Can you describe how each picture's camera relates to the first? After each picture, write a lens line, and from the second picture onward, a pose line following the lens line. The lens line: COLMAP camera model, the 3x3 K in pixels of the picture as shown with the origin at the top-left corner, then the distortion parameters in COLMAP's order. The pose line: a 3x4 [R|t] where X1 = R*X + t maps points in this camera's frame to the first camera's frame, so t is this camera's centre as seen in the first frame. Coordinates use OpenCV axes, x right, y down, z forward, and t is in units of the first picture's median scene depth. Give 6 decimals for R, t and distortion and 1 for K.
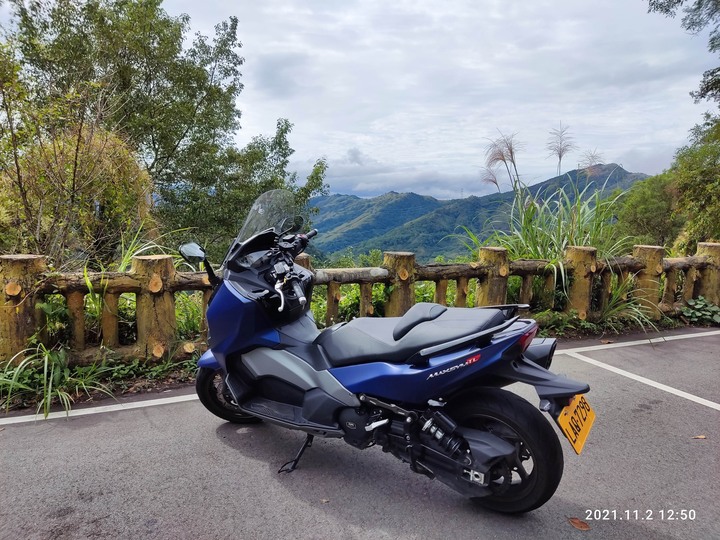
lens RADIAL K [[534.8, 0, 360.0], [0, 534.8, 270.0], [0, 0, 1]] dist [0.122450, -0.177134]
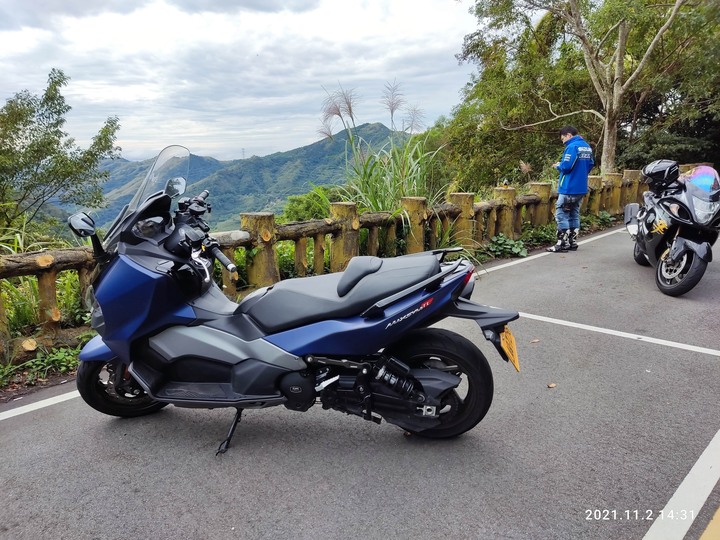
lens RADIAL K [[534.8, 0, 360.0], [0, 534.8, 270.0], [0, 0, 1]] dist [0.122450, -0.177134]
pose [[0.922218, -0.110501, 0.370545, -0.132247], [0.083709, 0.992626, 0.087677, -0.000847], [-0.377501, -0.049839, 0.924667, 0.036873]]
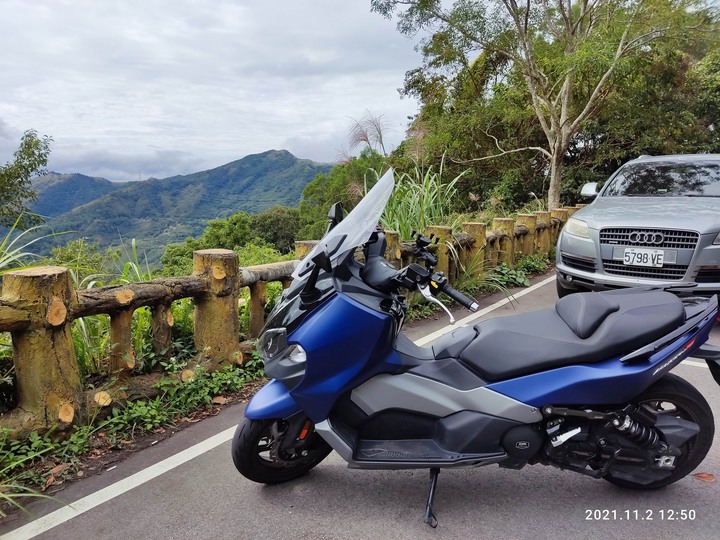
lens RADIAL K [[534.8, 0, 360.0], [0, 534.8, 270.0], [0, 0, 1]] dist [0.122450, -0.177134]
pose [[0.840521, -0.089234, 0.534380, -0.359595], [0.072602, 0.995998, 0.052122, -0.027722], [-0.536893, -0.005013, 0.843635, 0.222739]]
